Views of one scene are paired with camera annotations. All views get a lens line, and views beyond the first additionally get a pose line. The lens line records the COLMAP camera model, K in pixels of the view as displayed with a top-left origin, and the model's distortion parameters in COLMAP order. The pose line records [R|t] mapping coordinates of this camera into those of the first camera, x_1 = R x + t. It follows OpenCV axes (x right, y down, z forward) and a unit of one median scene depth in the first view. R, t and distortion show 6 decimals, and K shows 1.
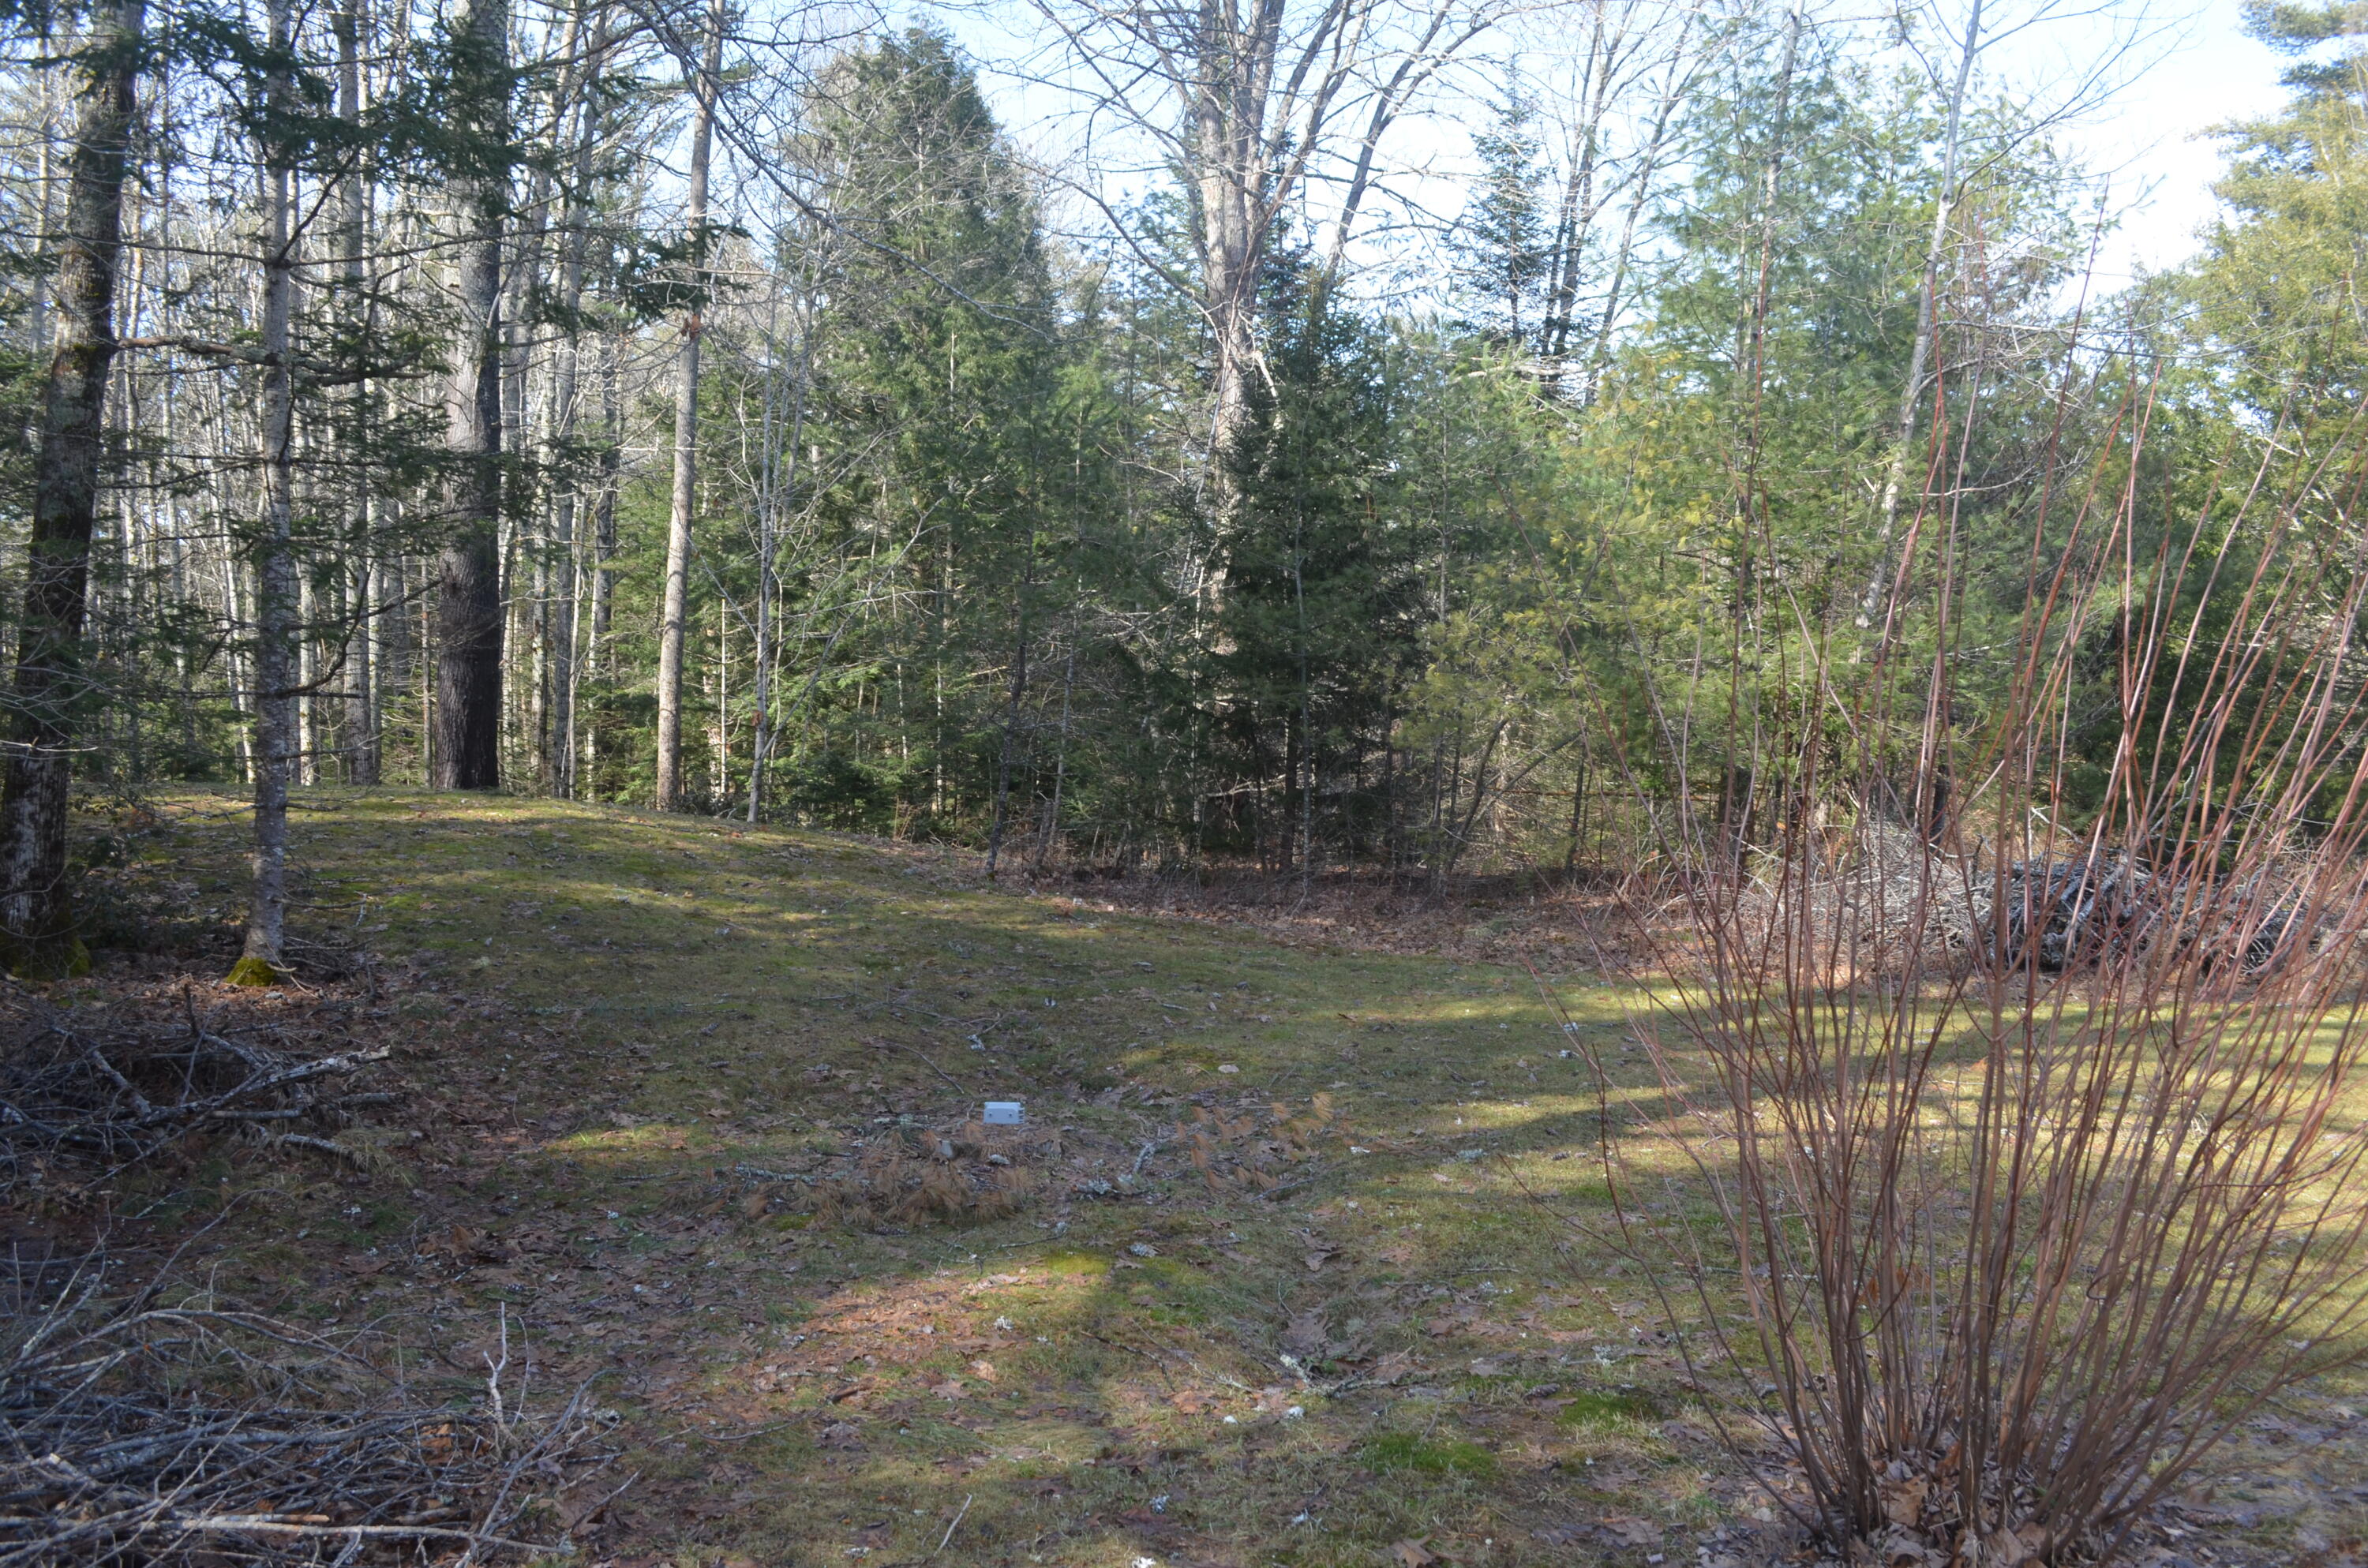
lens RADIAL K [[1978.9, 0, 1184.0], [0, 1978.9, 784.0], [0, 0, 1]] dist [-0.068281, 0.000852]
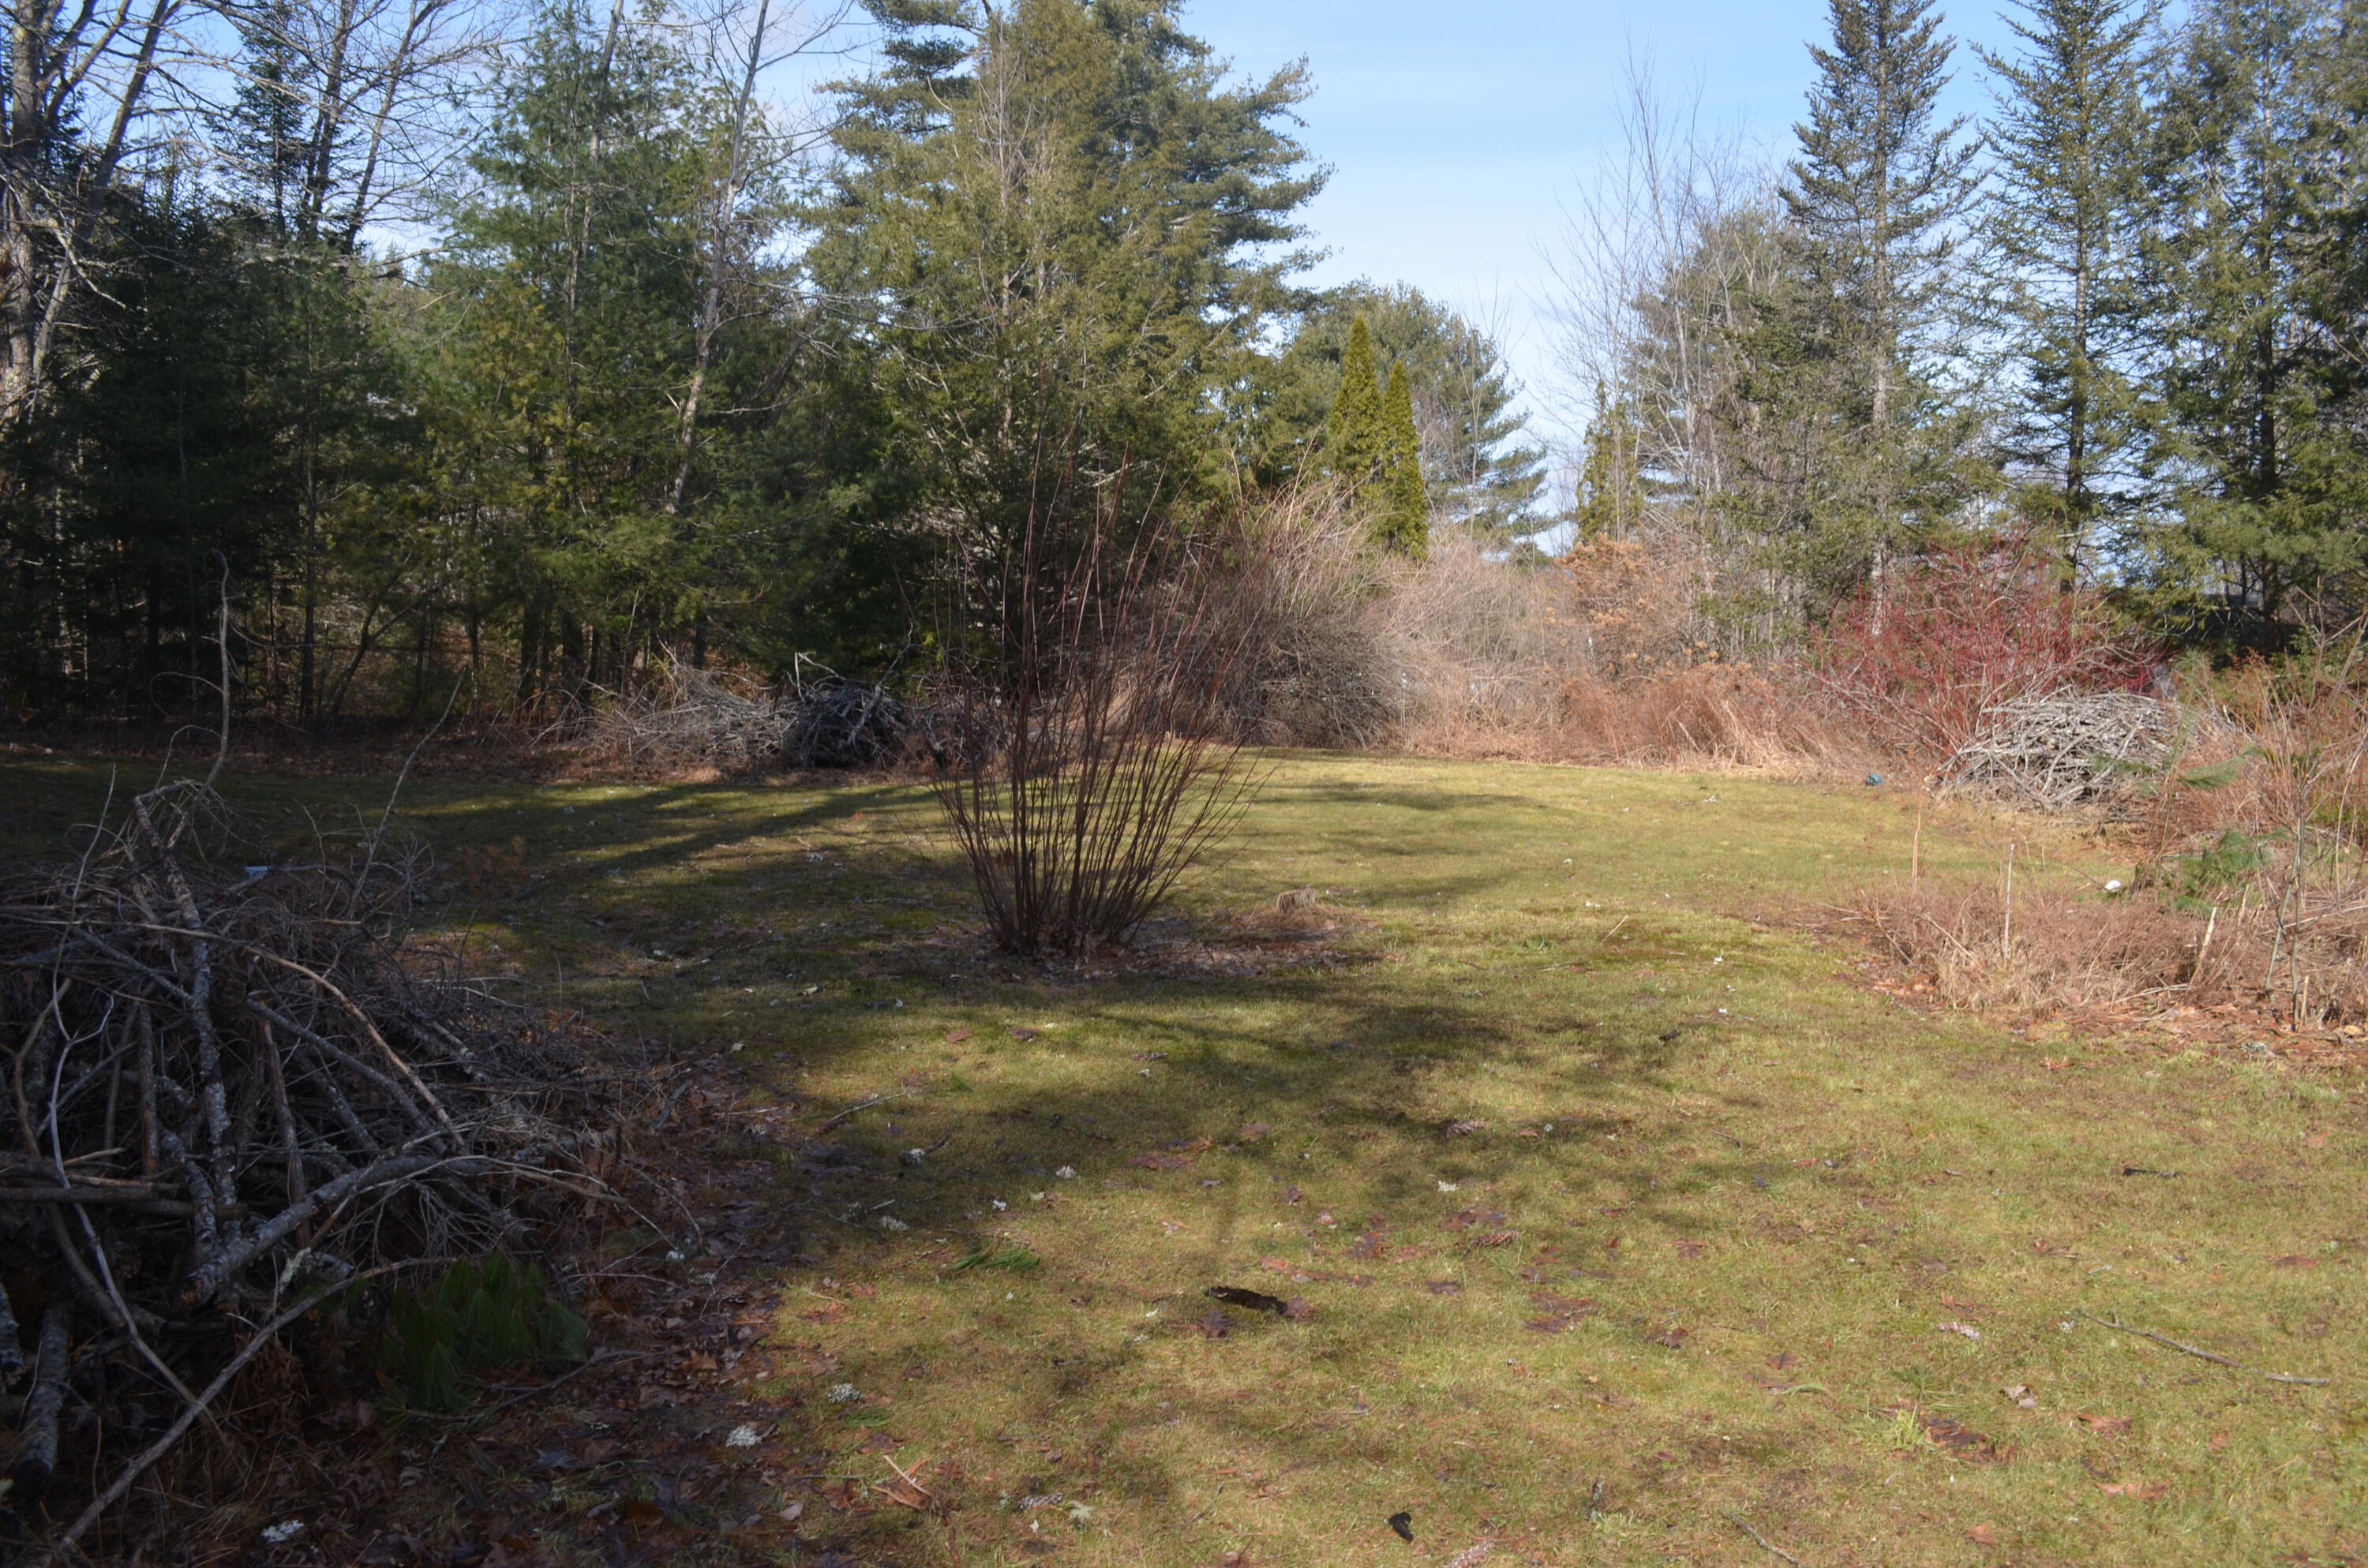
lens RADIAL K [[1978.9, 0, 1184.0], [0, 1978.9, 784.0], [0, 0, 1]] dist [-0.068281, 0.000852]
pose [[0.771210, -0.054359, 0.634255, -0.170617], [0.011458, 0.997371, 0.071548, 0.006340], [-0.636477, -0.047911, 0.769806, -0.161128]]
